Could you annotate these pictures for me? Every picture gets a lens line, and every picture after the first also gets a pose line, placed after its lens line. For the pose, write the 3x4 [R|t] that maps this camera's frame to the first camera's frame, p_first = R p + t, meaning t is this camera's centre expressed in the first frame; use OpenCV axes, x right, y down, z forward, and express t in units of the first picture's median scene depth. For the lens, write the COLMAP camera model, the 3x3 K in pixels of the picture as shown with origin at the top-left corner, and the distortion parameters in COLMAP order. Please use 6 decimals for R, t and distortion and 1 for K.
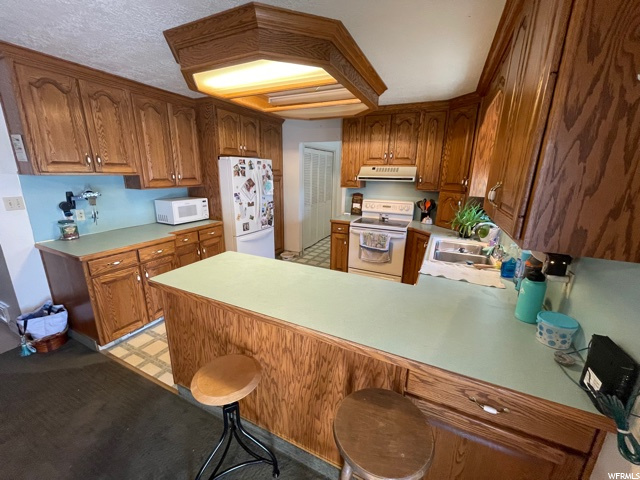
lens RADIAL K [[259.0, 0, 316.7], [0, 259.0, 239.8], [0, 0, 1]] dist [-0.002866, 0.000129]
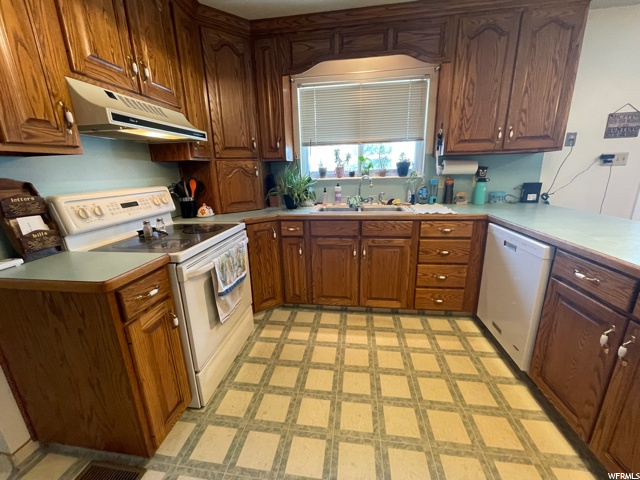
lens RADIAL K [[259.0, 0, 318.3], [0, 259.0, 238.7], [0, 0, 1]] dist [-0.002866, 0.000129]
pose [[-0.313257, -0.249525, 0.916301, -0.230178], [0.264358, 0.903815, 0.336501, -0.151632], [-0.912132, 0.347643, -0.217162, 0.918158]]
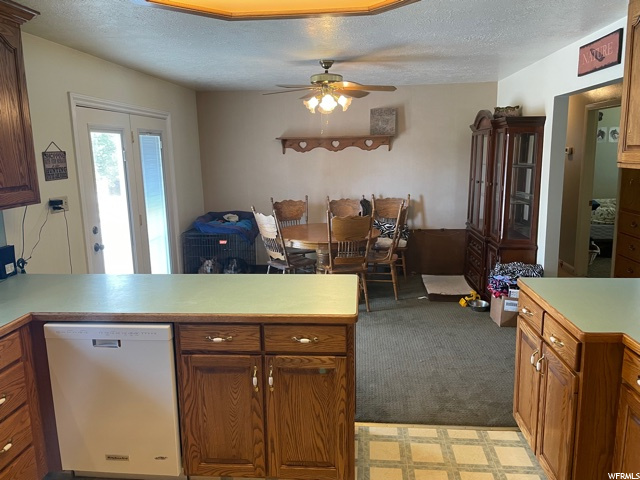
lens RADIAL K [[484.2, 0, 322.7], [0, 484.2, 236.9], [0, 0, 1]] dist [0.068444, -0.072969]
pose [[-0.931473, 0.065124, -0.357934, 0.038010], [-0.088528, 0.913703, 0.396623, -0.303359], [0.352875, 0.401131, -0.845324, 1.100048]]
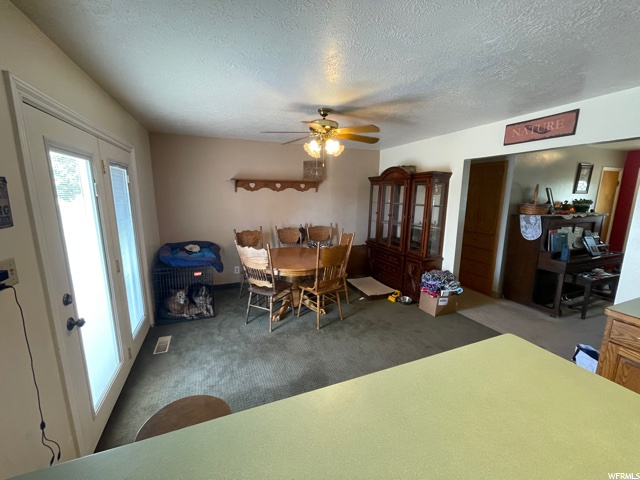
lens RADIAL K [[259.0, 0, 316.7], [0, 259.0, 238.5], [0, 0, 1]] dist [-0.002866, 0.000129]
pose [[-0.669380, 0.107825, -0.735054, 0.146730], [-0.207355, 0.922976, 0.324220, -0.114594], [0.713396, 0.369443, -0.595464, 0.419200]]
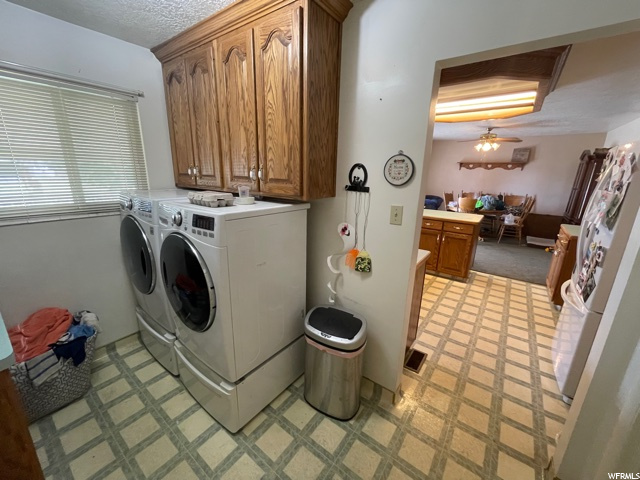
lens RADIAL K [[259.0, 0, 320.7], [0, 259.0, 240.2], [0, 0, 1]] dist [-0.002866, 0.000129]
pose [[-0.983166, -0.081450, 0.163557, 0.208586], [0.011343, 0.866211, 0.499550, -0.411318], [-0.182363, 0.492996, -0.850705, 1.616301]]
